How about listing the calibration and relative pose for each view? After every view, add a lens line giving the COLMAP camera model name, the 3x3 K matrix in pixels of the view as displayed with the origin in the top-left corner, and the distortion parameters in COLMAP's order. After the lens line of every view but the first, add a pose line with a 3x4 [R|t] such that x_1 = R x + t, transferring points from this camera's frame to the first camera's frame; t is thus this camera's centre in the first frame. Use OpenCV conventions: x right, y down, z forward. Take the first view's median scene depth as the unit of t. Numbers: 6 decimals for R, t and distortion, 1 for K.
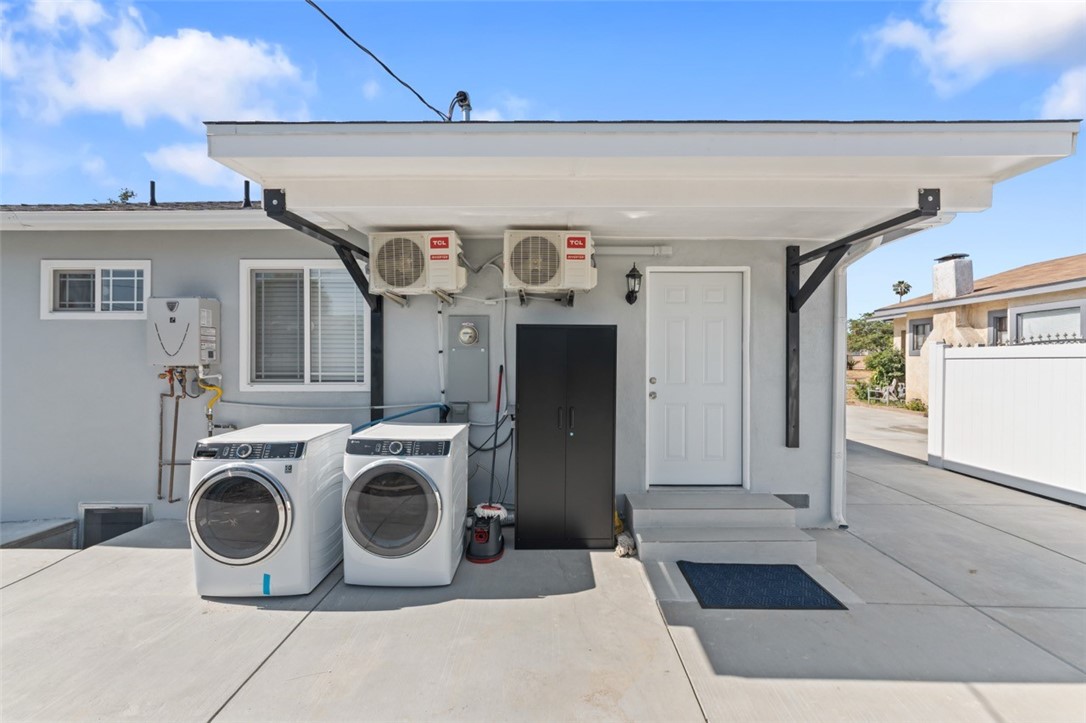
lens RADIAL K [[448.4, 0, 545.3], [0, 448.4, 357.6], [0, 0, 1]] dist [0.000099, -0.000872]
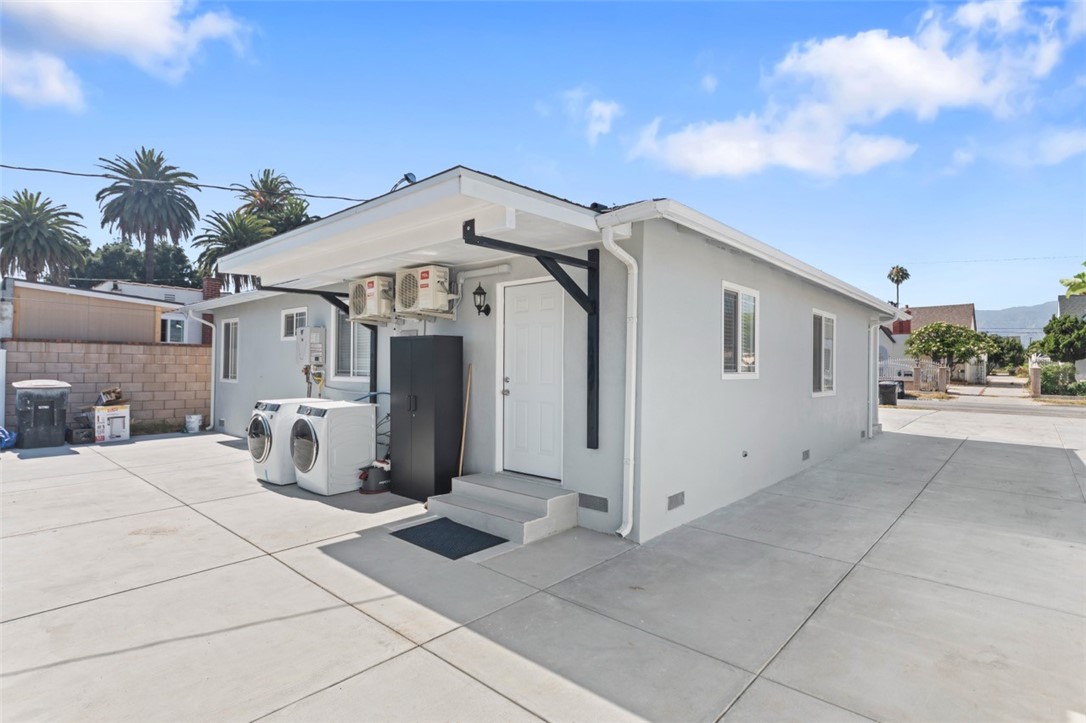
lens RADIAL K [[533.7, 0, 542.9], [0, 533.7, 363.8], [0, 0, 1]] dist [0.001951, 0.000097]
pose [[0.747920, 0.003473, -0.663779, 1.291512], [0.001578, 0.999974, 0.007011, -0.000252], [0.663786, -0.006292, 0.747896, 0.031516]]
